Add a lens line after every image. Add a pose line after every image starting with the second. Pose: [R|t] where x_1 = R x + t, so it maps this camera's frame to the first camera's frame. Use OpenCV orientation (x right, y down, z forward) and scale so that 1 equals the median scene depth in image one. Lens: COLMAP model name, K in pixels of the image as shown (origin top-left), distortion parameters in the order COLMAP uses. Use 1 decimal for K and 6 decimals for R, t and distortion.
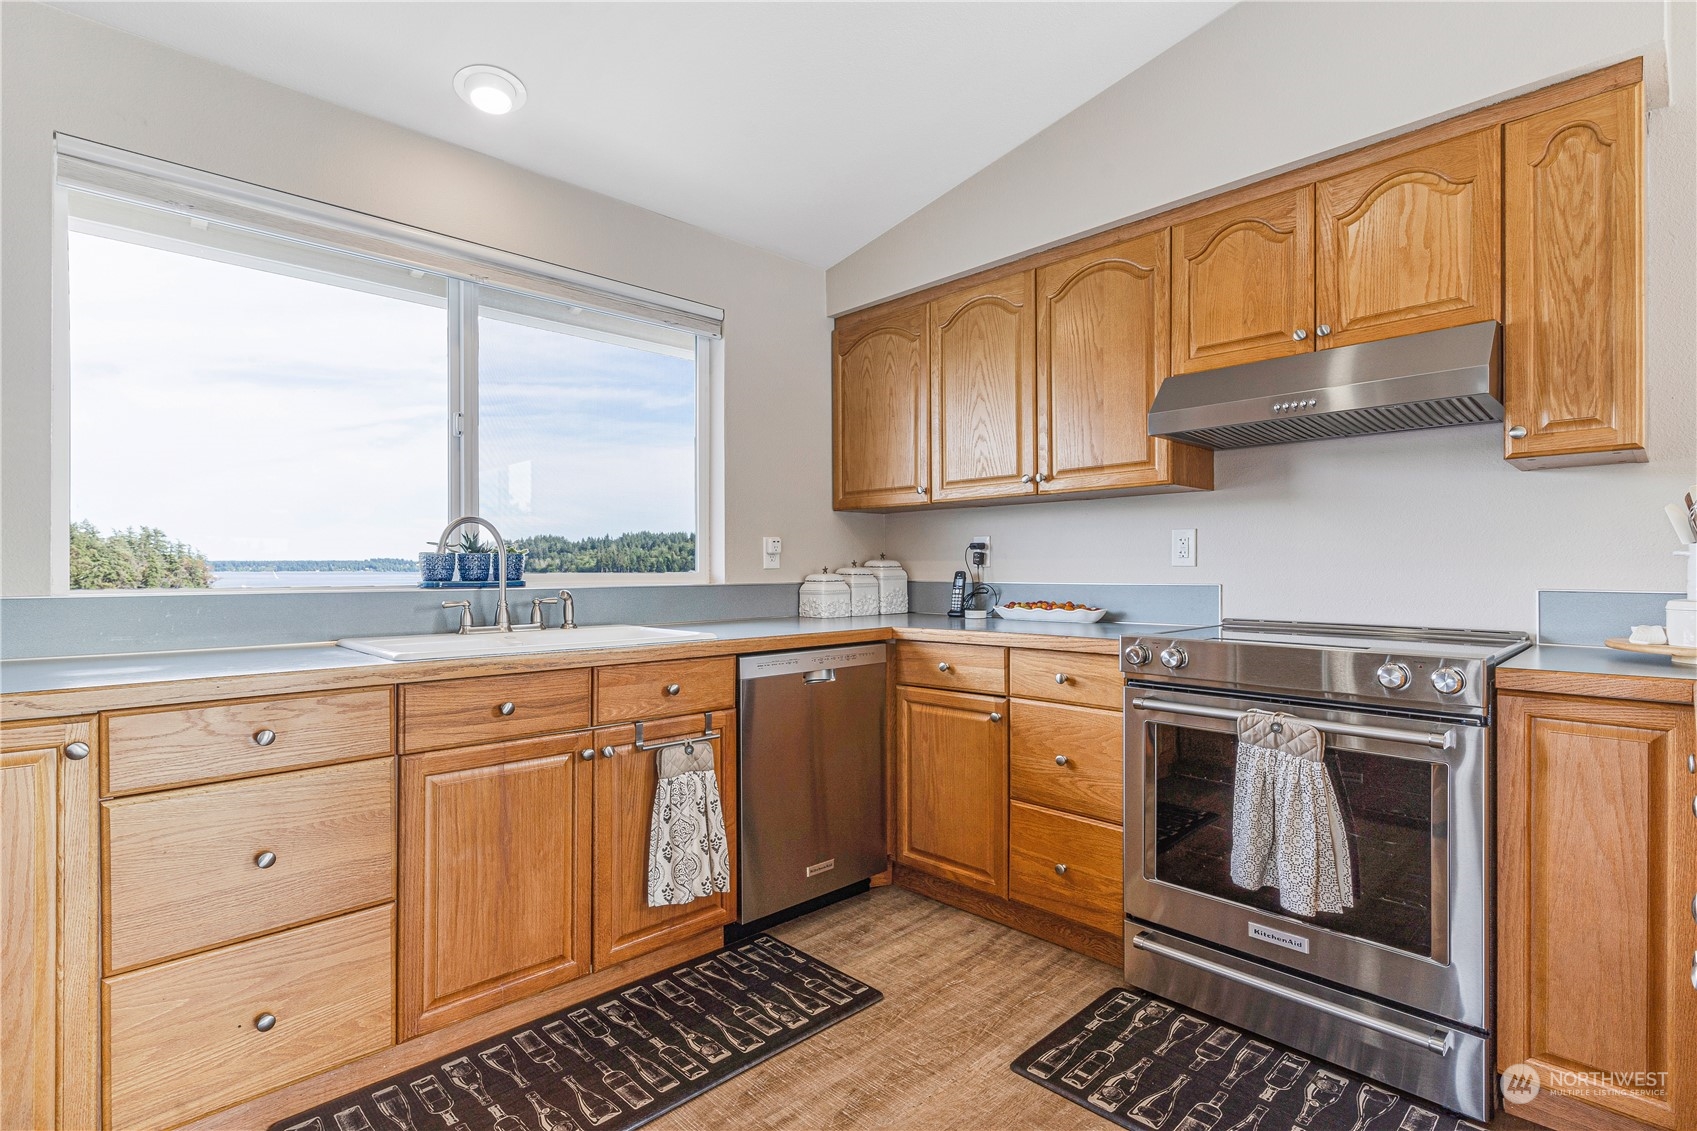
lens RADIAL K [[795.9, 0, 850.9], [0, 795.9, 578.2], [0, 0, 1]] dist [0.009672, -0.001124]
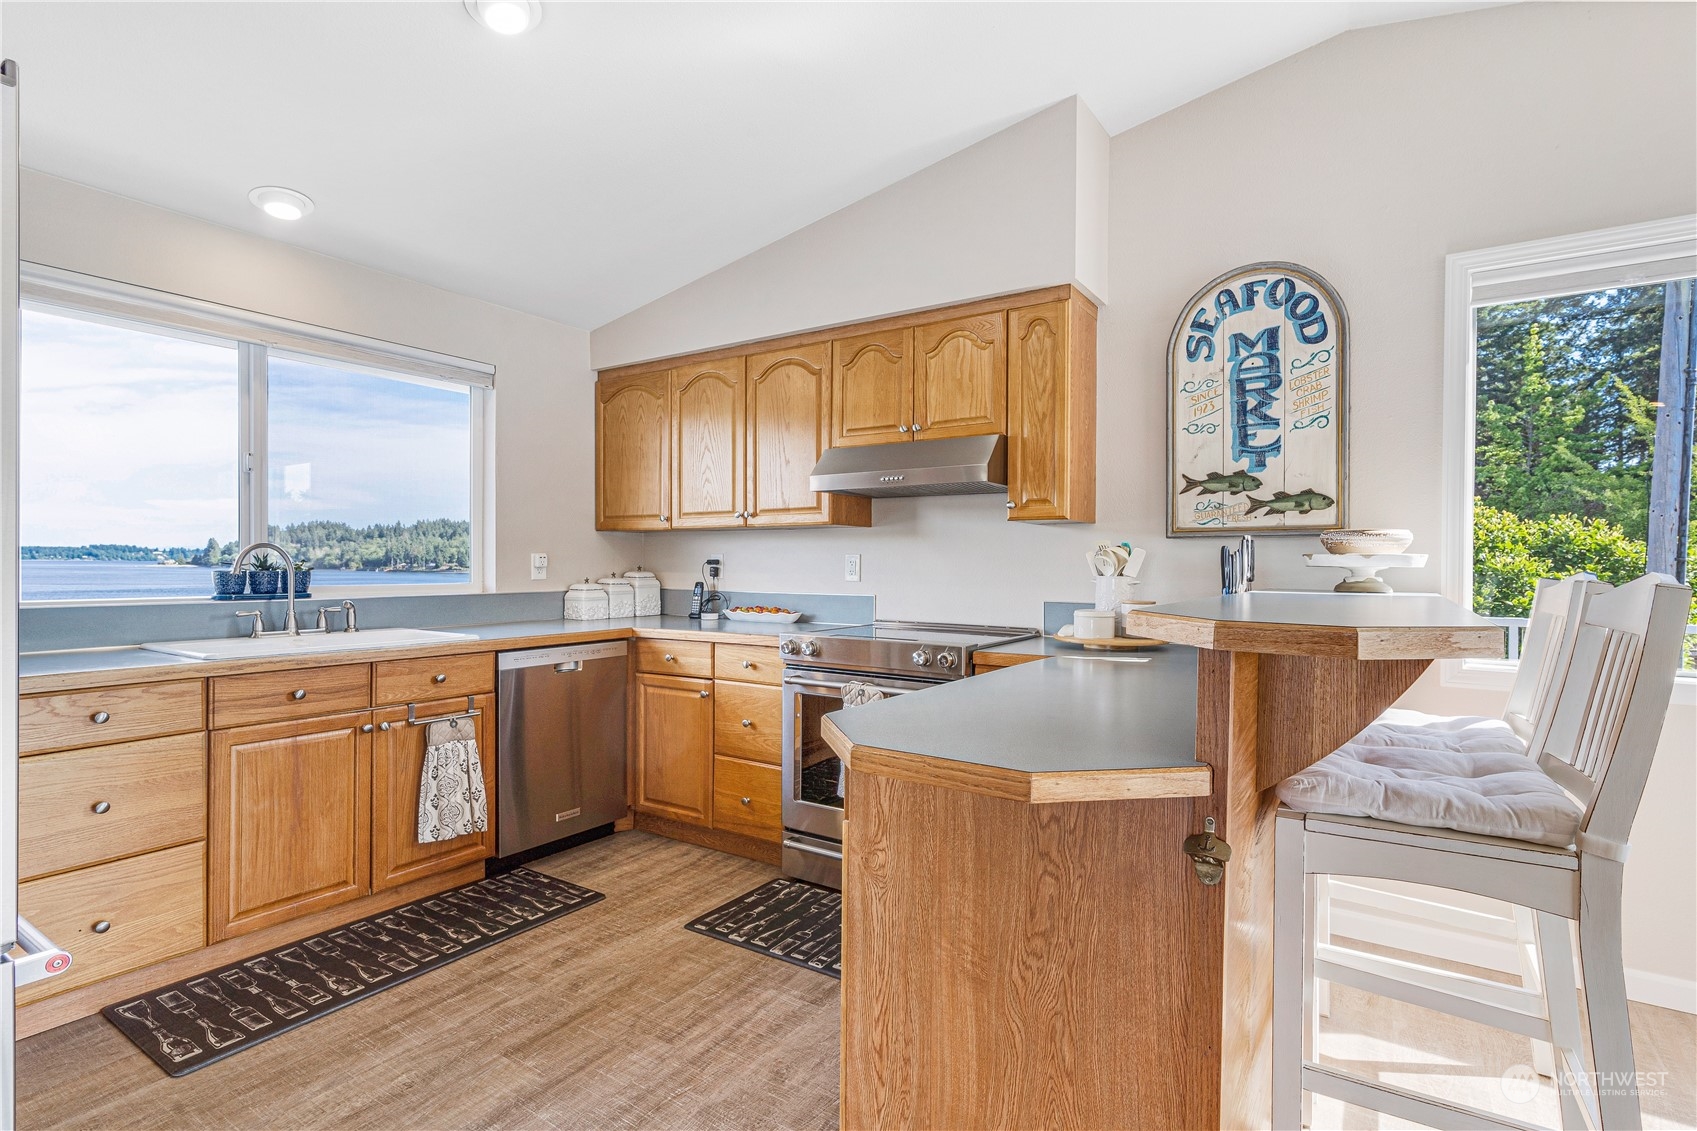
lens RADIAL K [[795.9, 0, 850.9], [0, 795.9, 578.2], [0, 0, 1]] dist [0.009672, -0.001124]
pose [[0.976184, 0.004416, 0.216898, 0.152503], [-0.006210, 0.999952, 0.007593, -0.039770], [-0.216854, -0.008759, 0.976165, -0.431701]]
